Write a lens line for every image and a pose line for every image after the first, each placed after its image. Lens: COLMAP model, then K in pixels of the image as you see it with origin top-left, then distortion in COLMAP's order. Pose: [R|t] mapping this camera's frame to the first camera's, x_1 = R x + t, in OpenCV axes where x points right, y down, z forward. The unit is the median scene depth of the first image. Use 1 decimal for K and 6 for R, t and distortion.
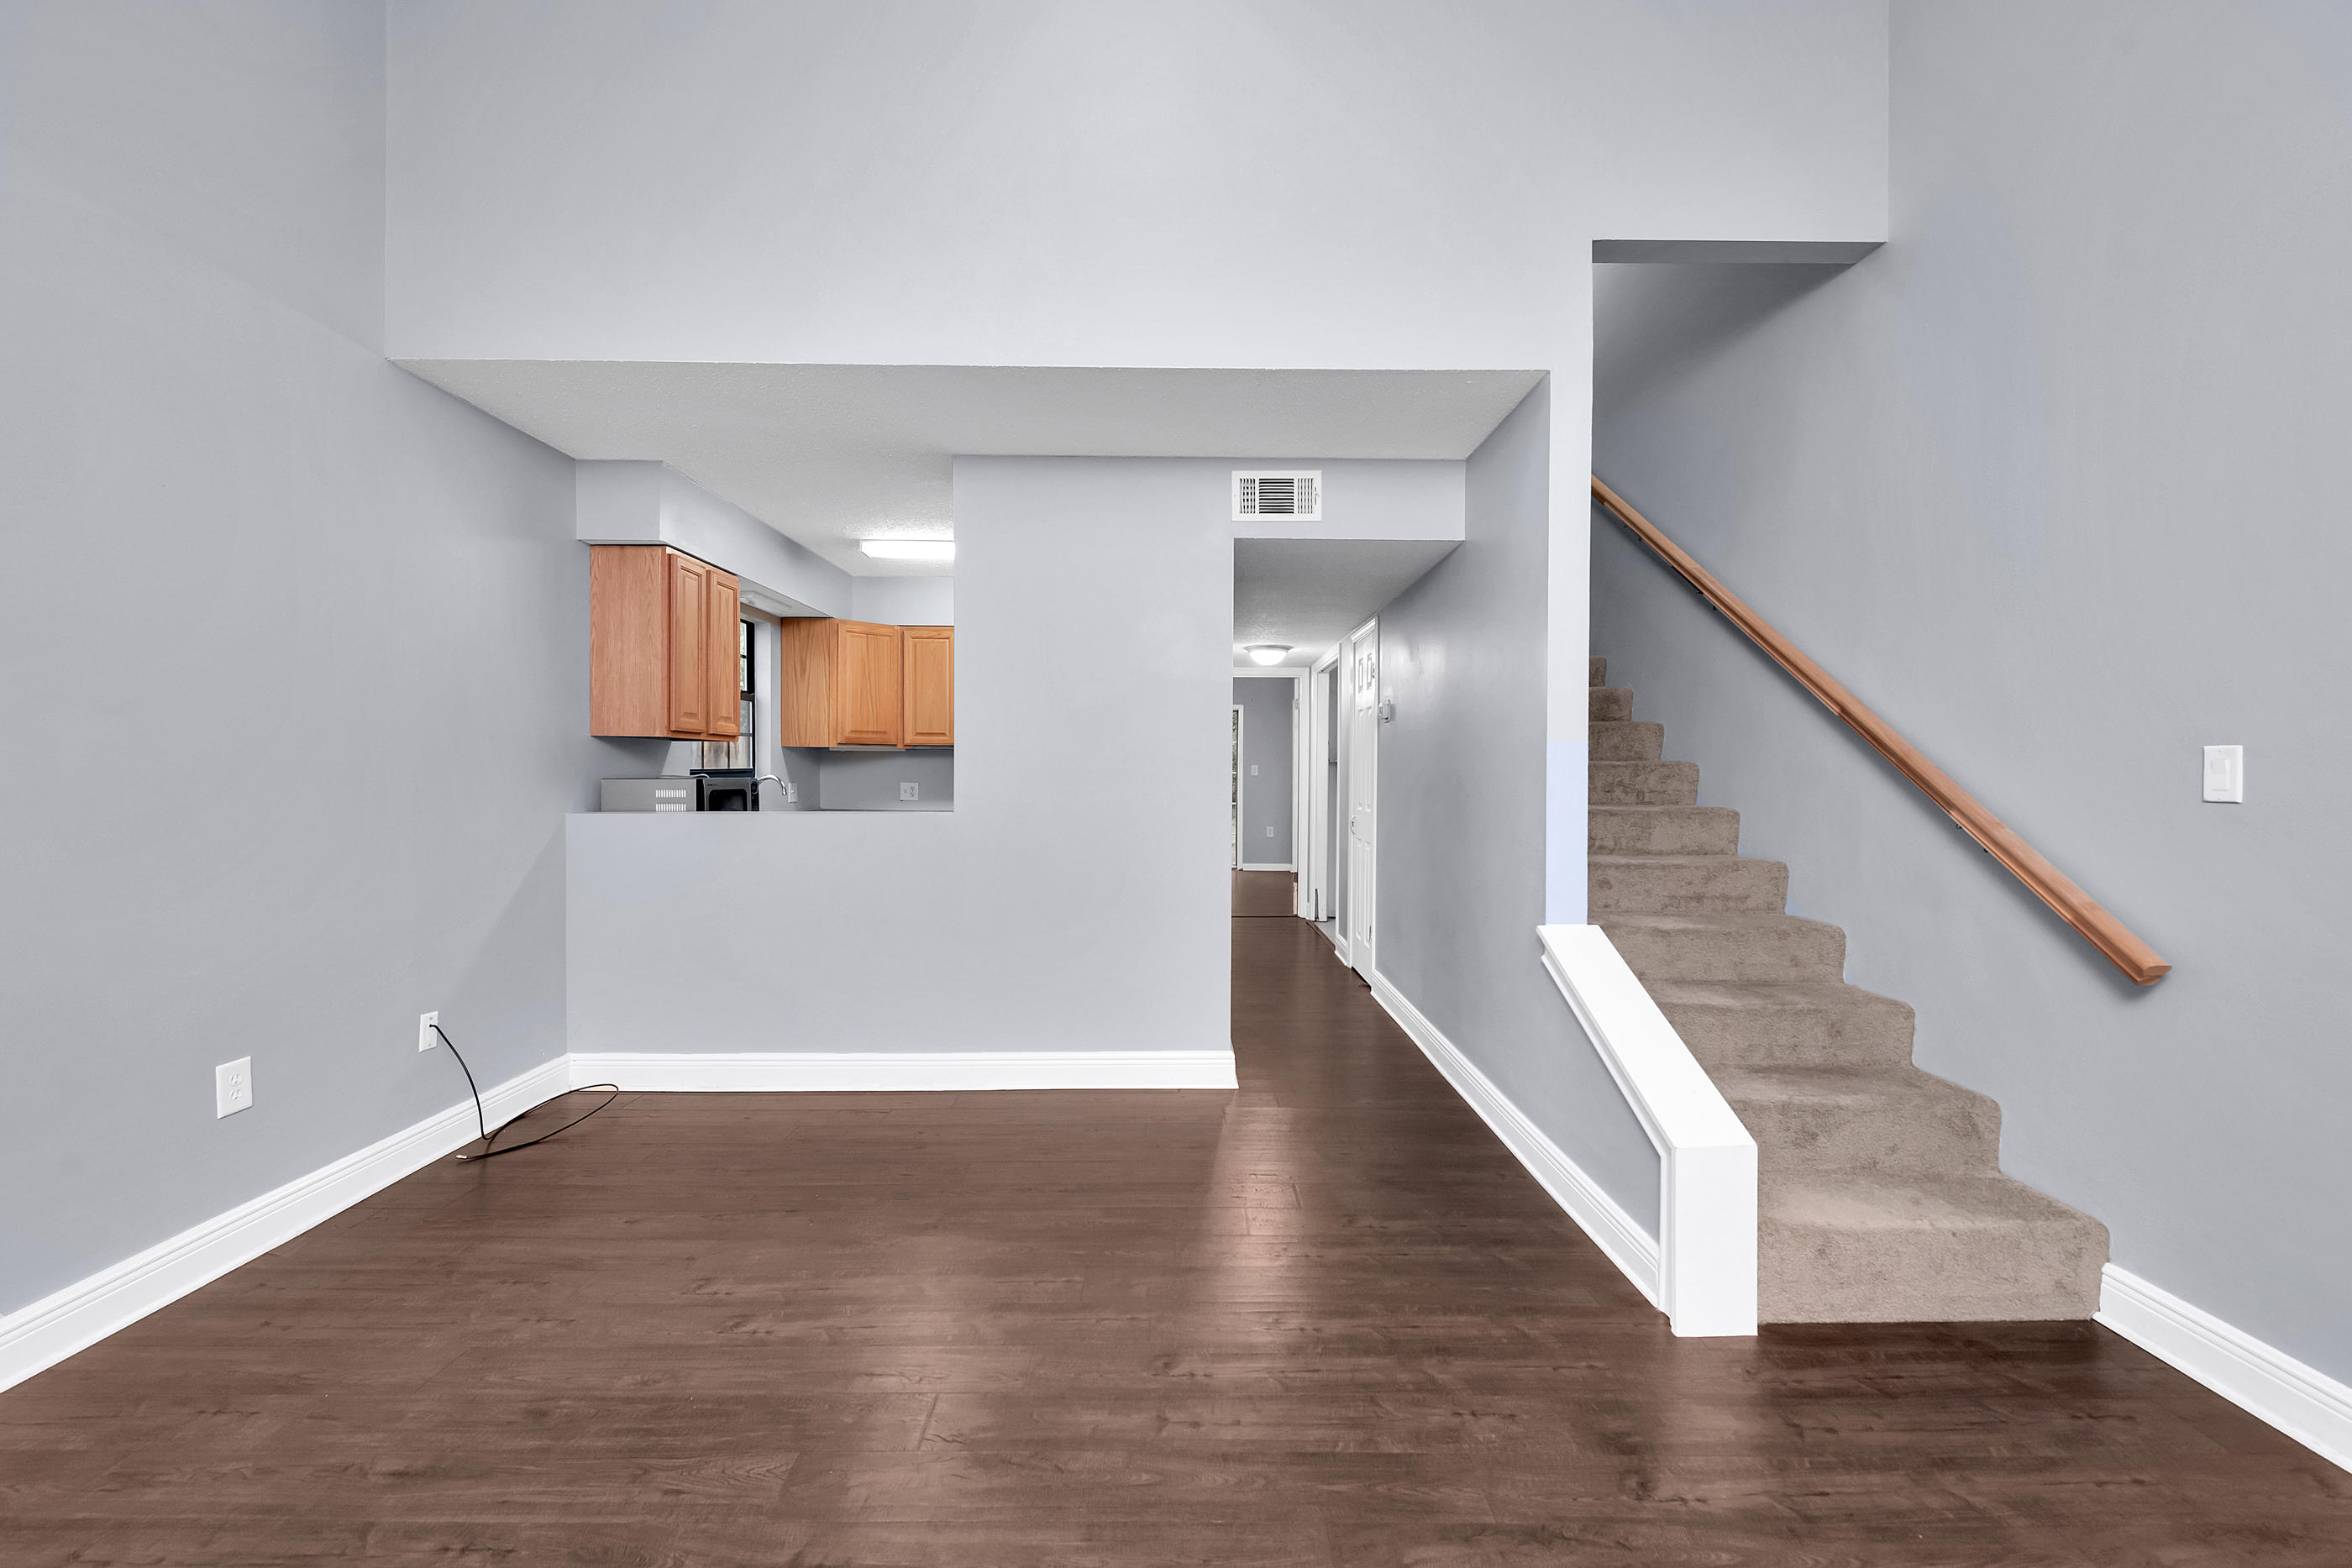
lens RADIAL K [[931.9, 0, 1182.9], [0, 931.9, 783.5], [0, 0, 1]] dist [0.005784, -0.005184]
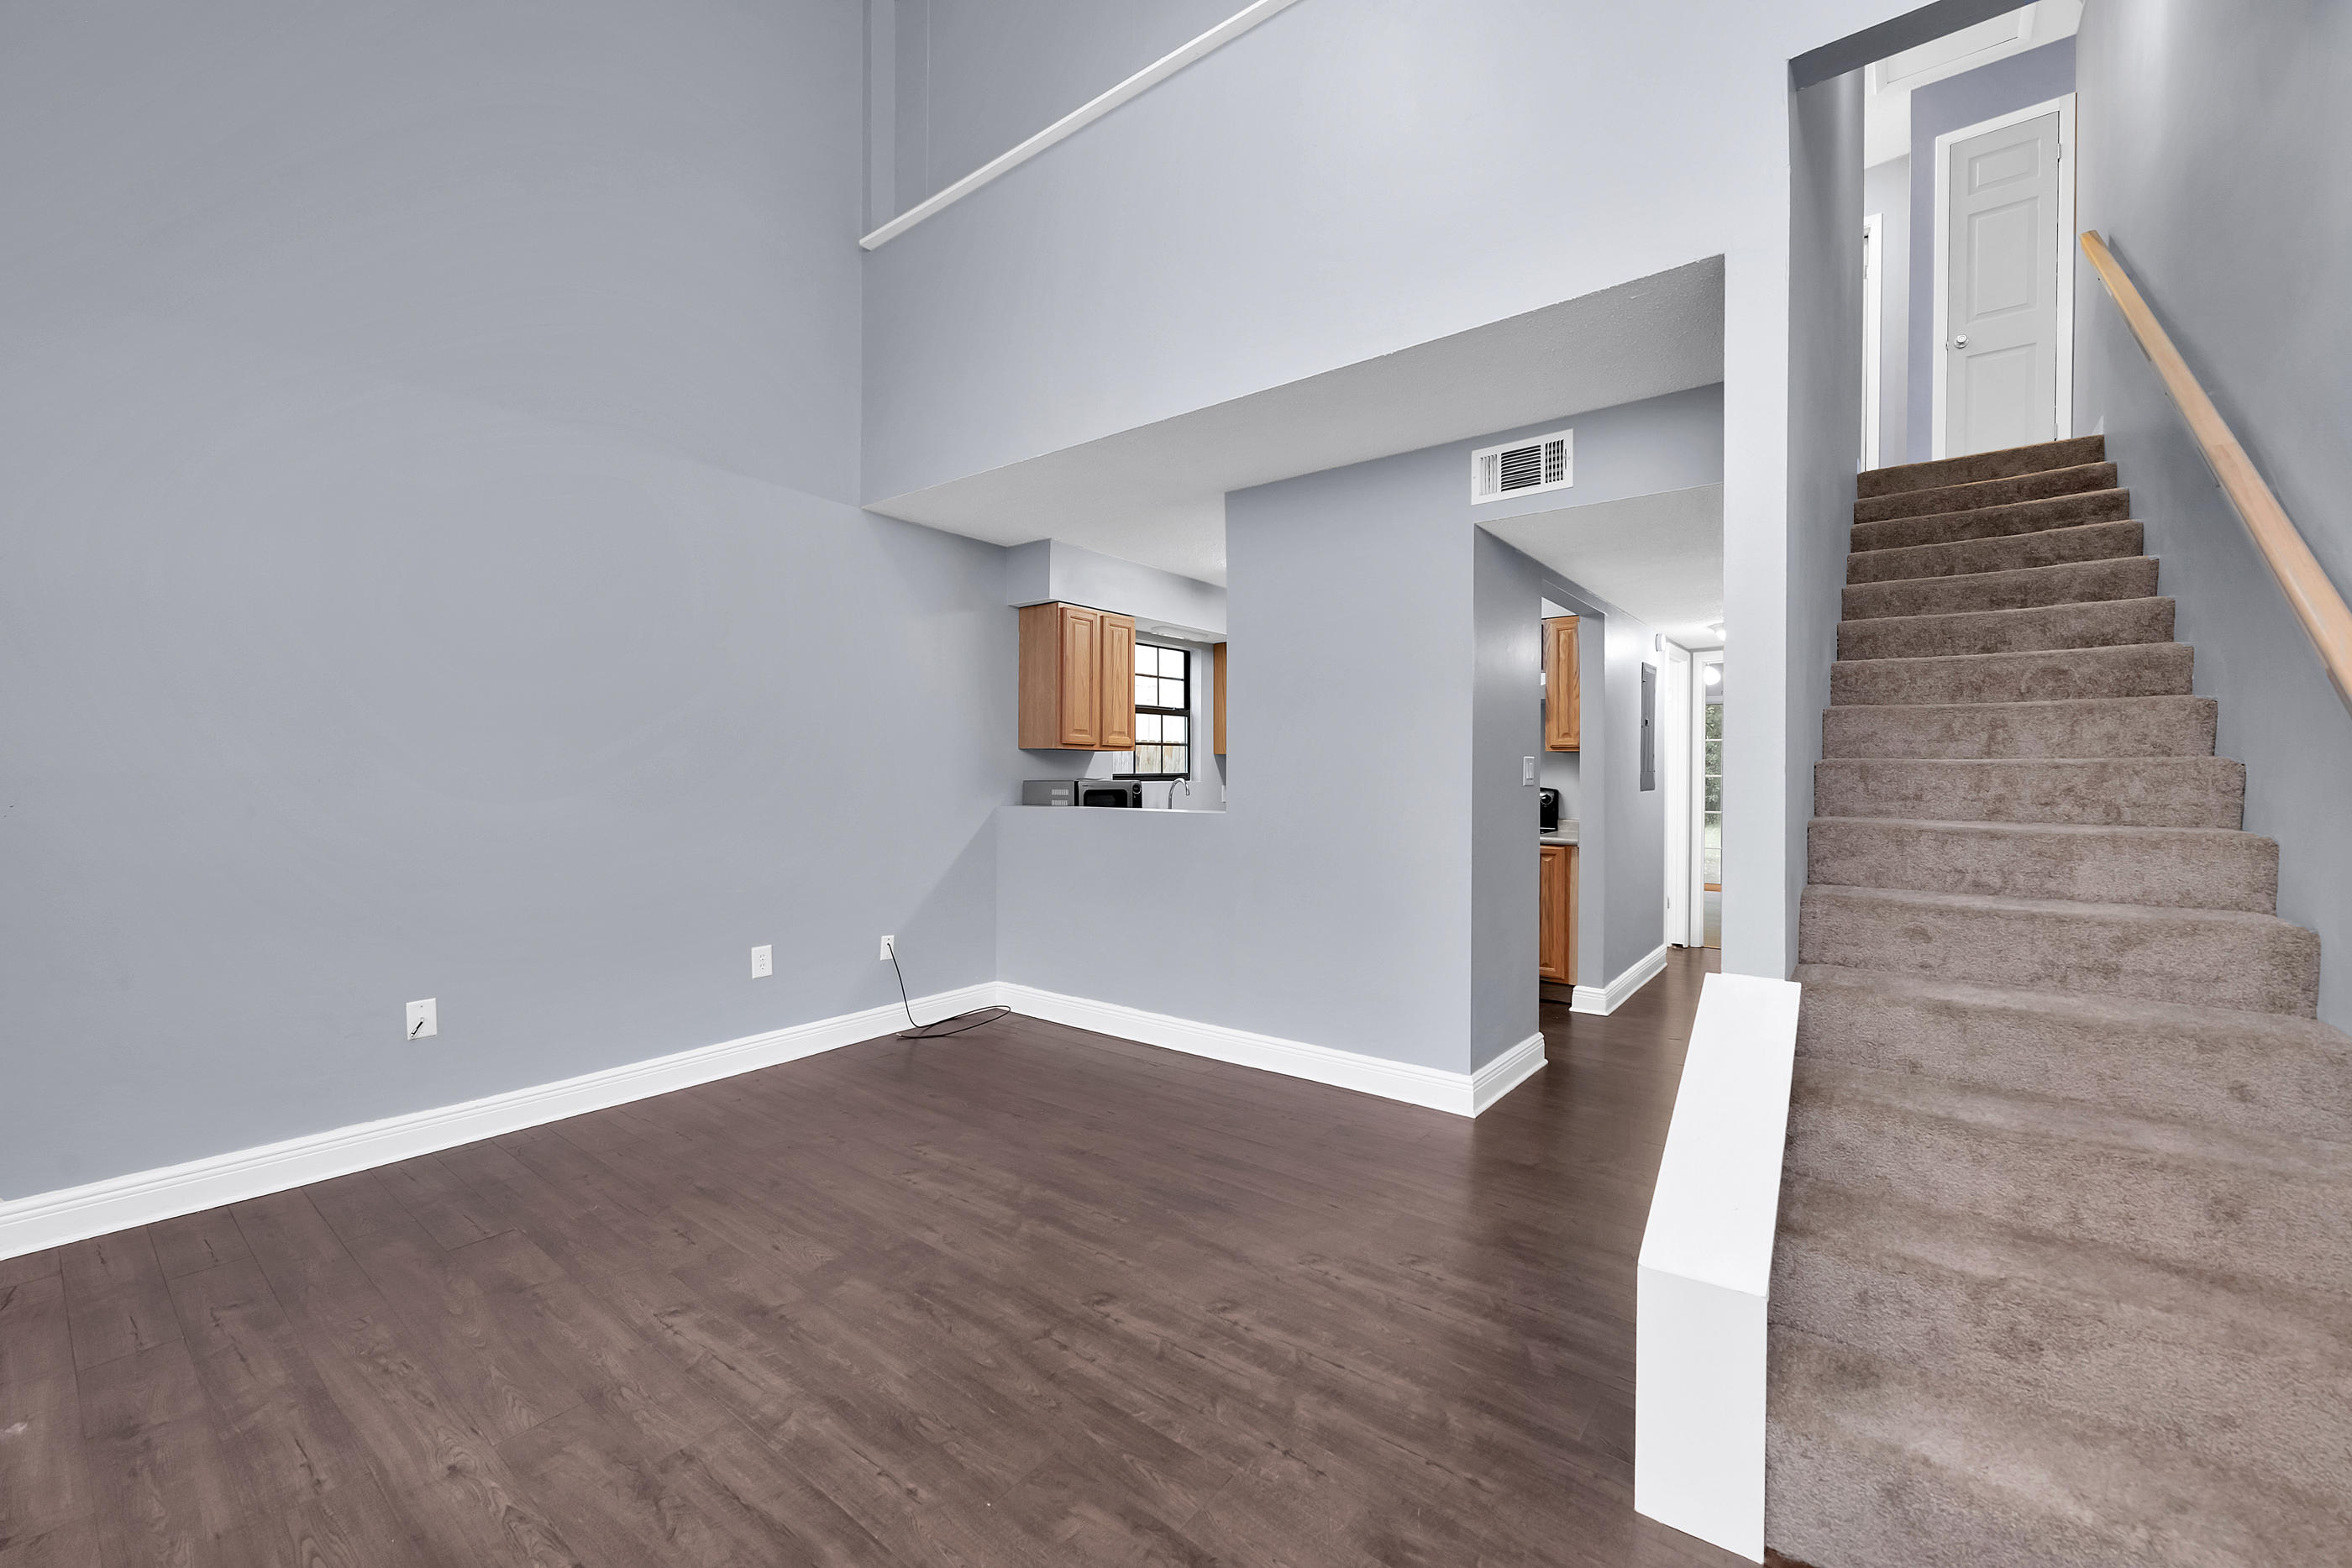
lens RADIAL K [[931.9, 0, 1182.9], [0, 931.9, 783.5], [0, 0, 1]] dist [0.005784, -0.005184]
pose [[0.783740, 0.004493, -0.621073, 0.447421], [-0.007448, 0.999970, -0.002164, -0.000058], [0.621045, 0.006322, 0.783750, 0.103868]]
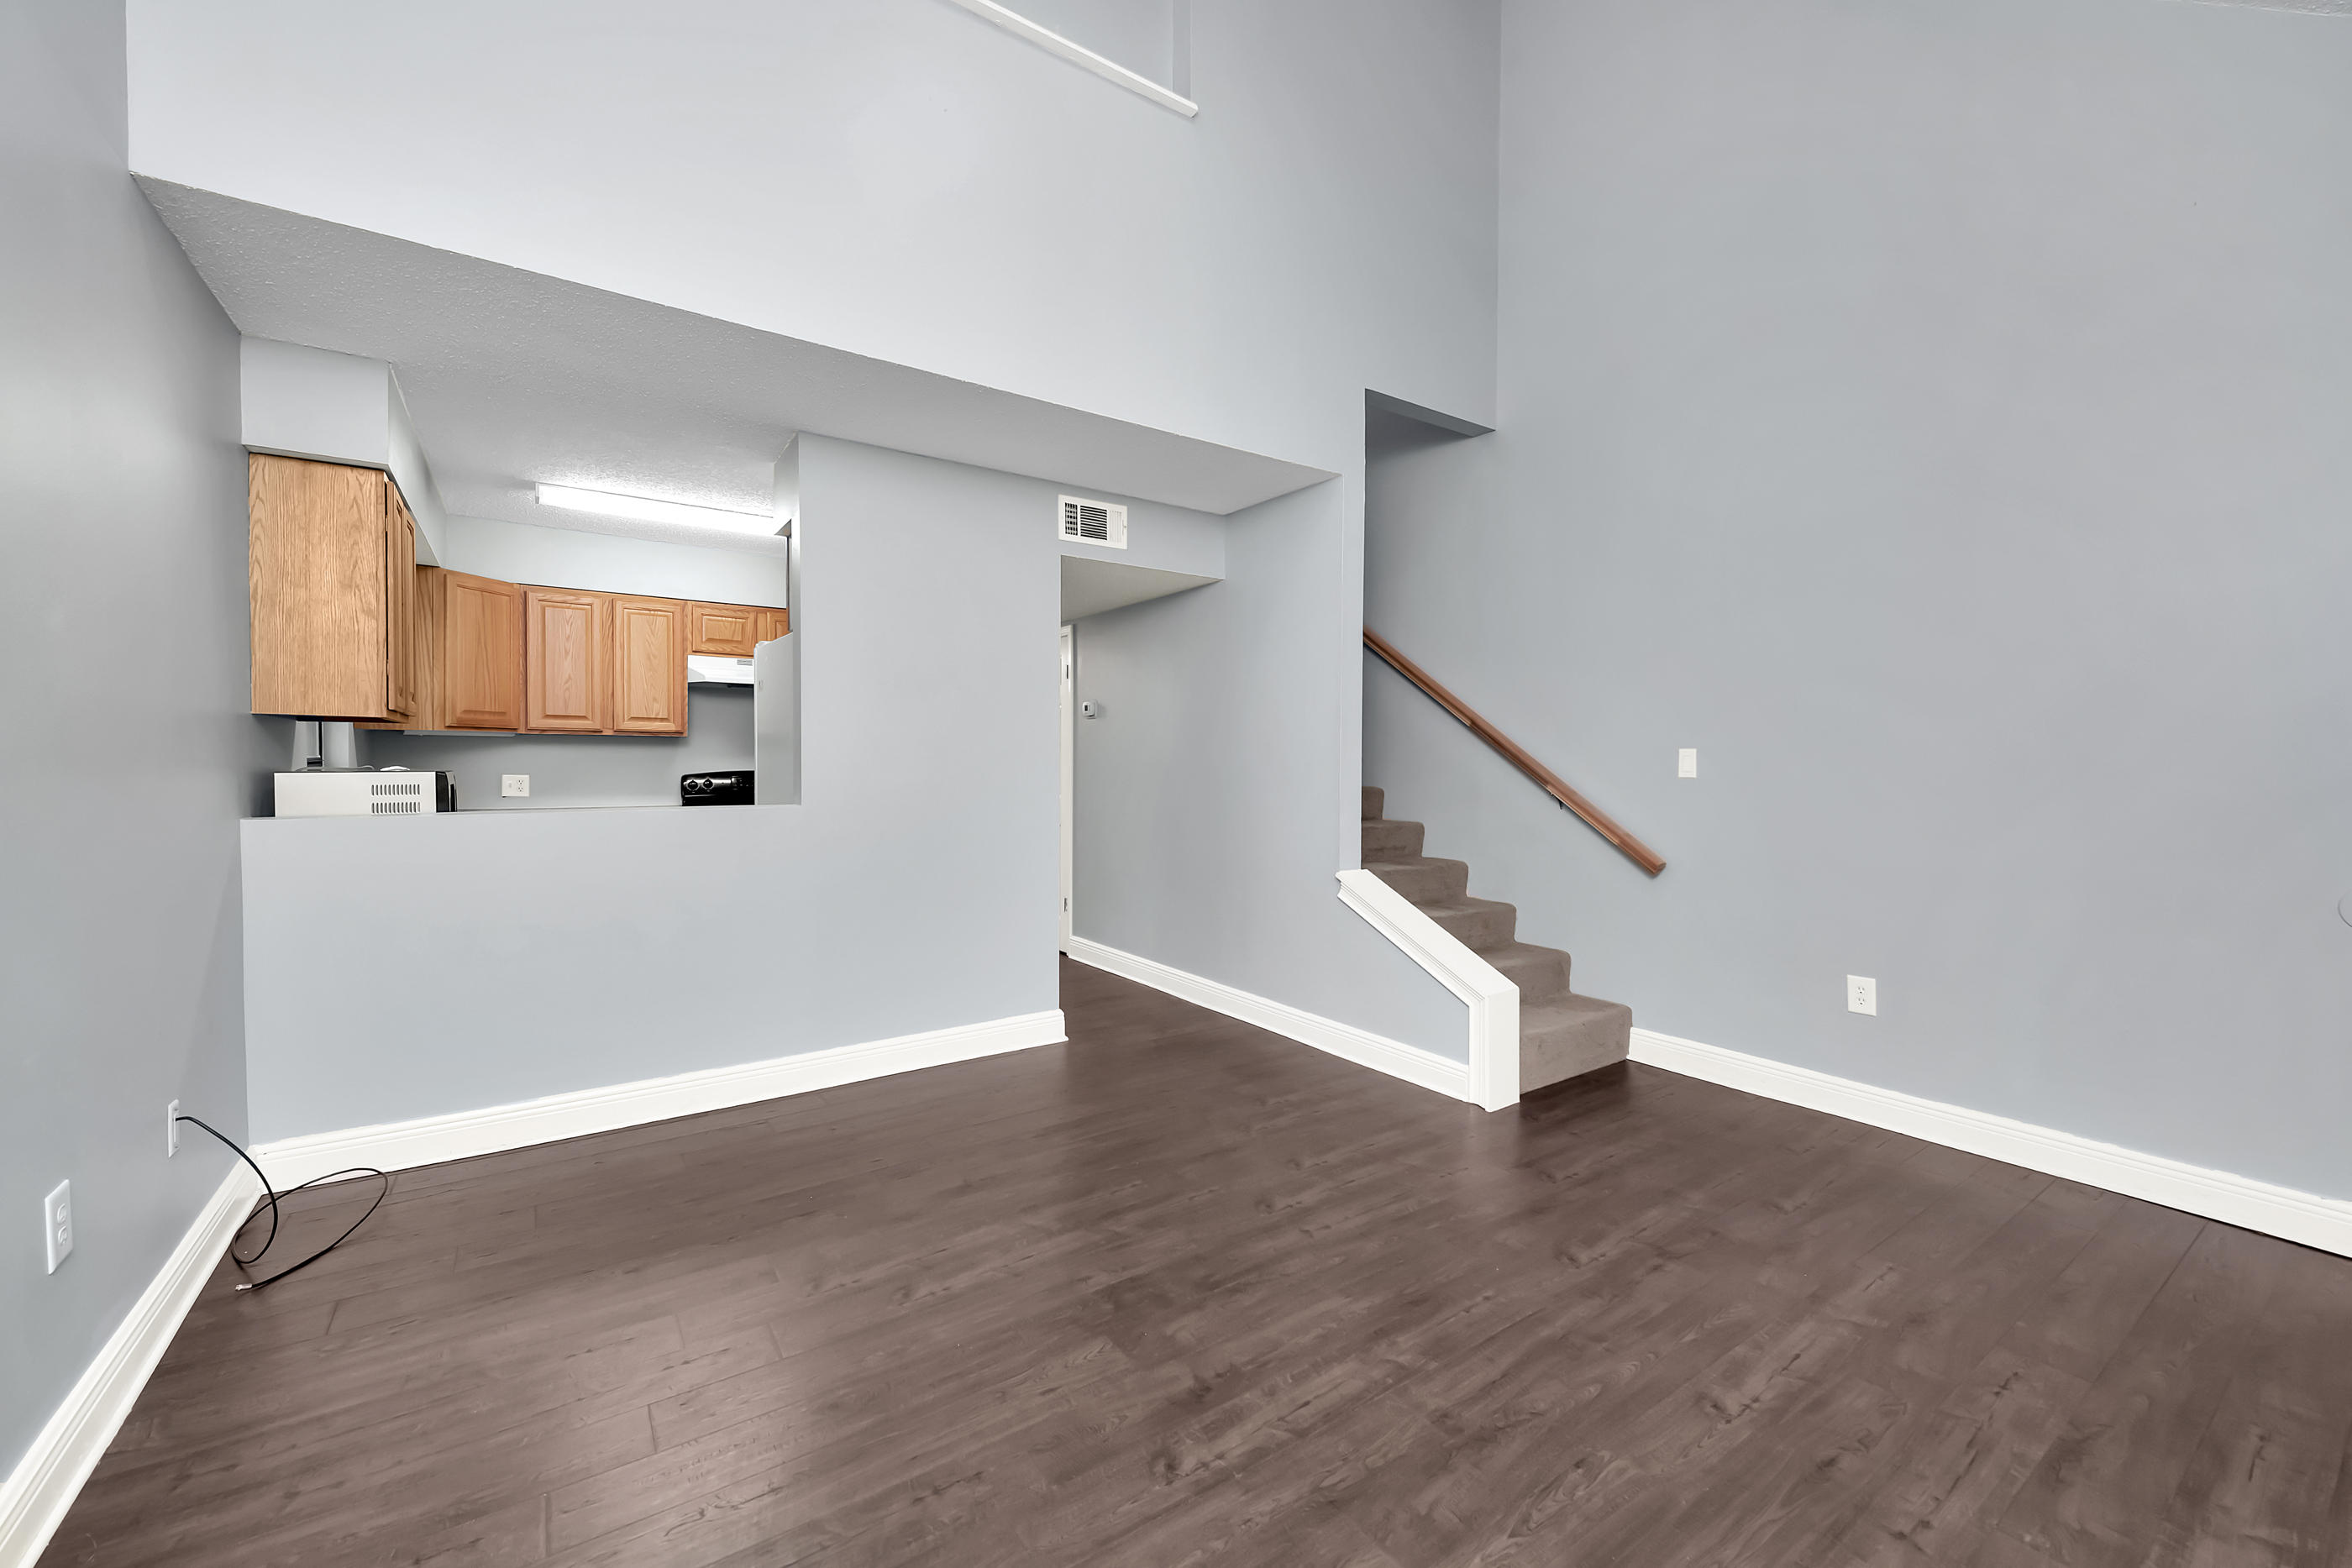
lens RADIAL K [[931.9, 0, 1182.9], [0, 931.9, 783.5], [0, 0, 1]] dist [0.005784, -0.005184]
pose [[0.825551, -0.014067, 0.564152, -0.510595], [0.007128, 0.999869, 0.014502, -0.002090], [-0.564283, -0.007951, 0.825543, -0.017843]]
